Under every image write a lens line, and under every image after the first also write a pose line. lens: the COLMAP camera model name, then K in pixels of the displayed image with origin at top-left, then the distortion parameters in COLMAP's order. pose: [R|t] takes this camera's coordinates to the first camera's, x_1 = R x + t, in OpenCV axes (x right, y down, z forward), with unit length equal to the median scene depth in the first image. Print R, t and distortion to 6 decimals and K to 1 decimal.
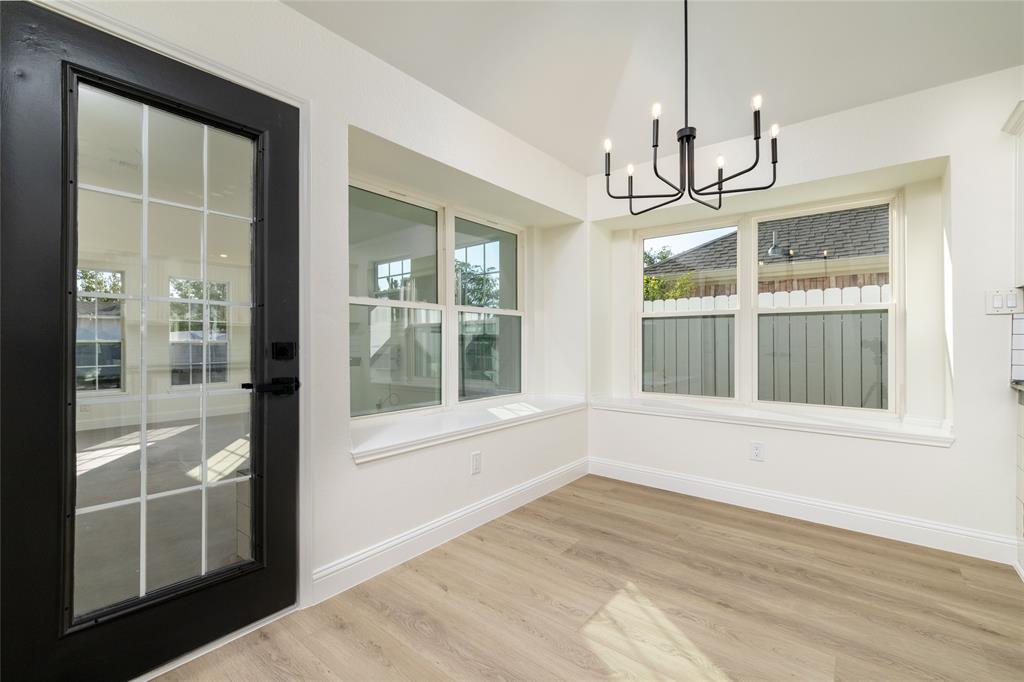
lens RADIAL K [[437.5, 0, 489.8], [0, 437.5, 342.0], [0, 0, 1]] dist [0.001084, 0.000299]
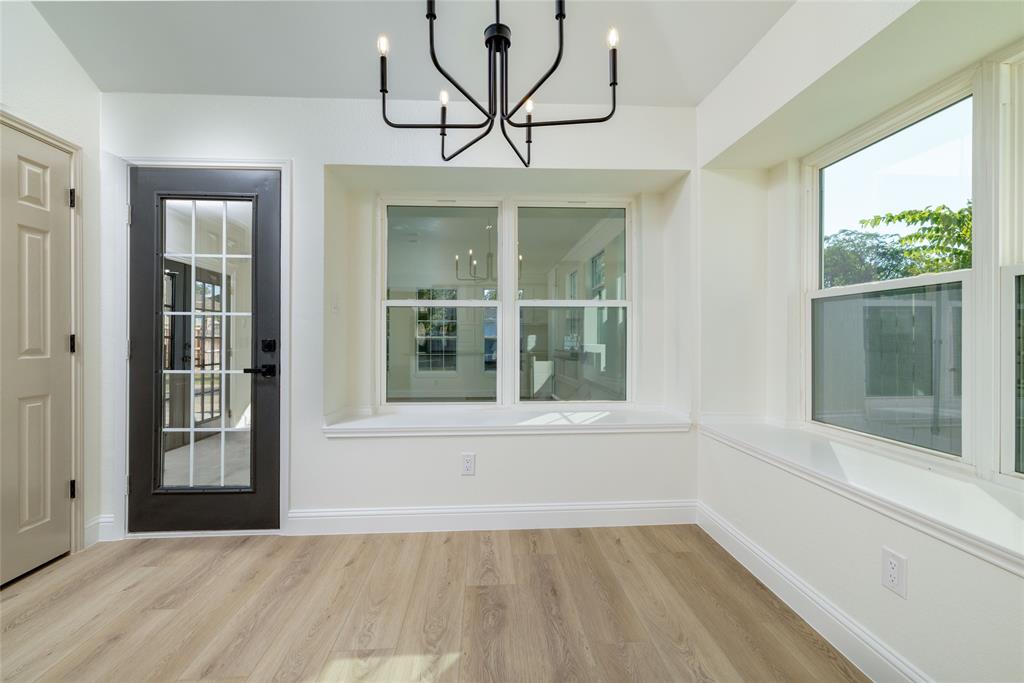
lens RADIAL K [[429.9, 0, 519.1], [0, 429.9, 339.5], [0, 0, 1]] dist [-0.001739, -0.000066]
pose [[0.689242, 0.003355, -0.724523, 0.772864], [0.000390, 0.999987, 0.005002, -0.003465], [0.724531, -0.003730, 0.689232, 0.453871]]
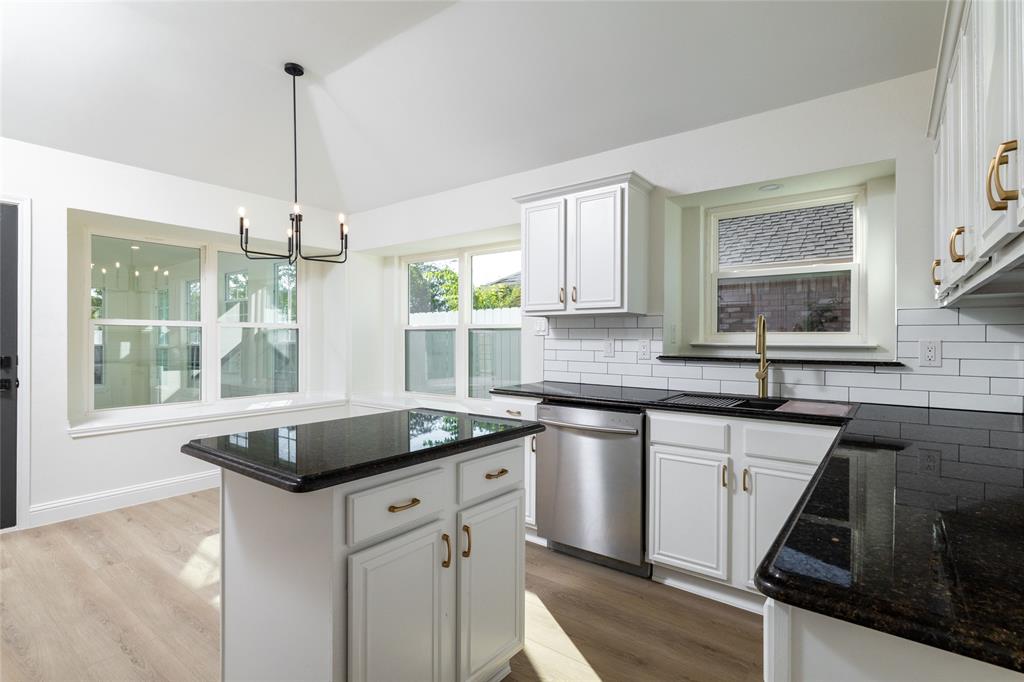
lens RADIAL K [[499.1, 0, 505.5], [0, 499.1, 338.6], [0, 0, 1]] dist [-0.001269, 0.000159]
pose [[0.999455, 0.001311, 0.032989, 0.895448], [-0.001254, 0.999998, -0.001771, -0.044170], [-0.032991, 0.001728, 0.999454, -0.593788]]
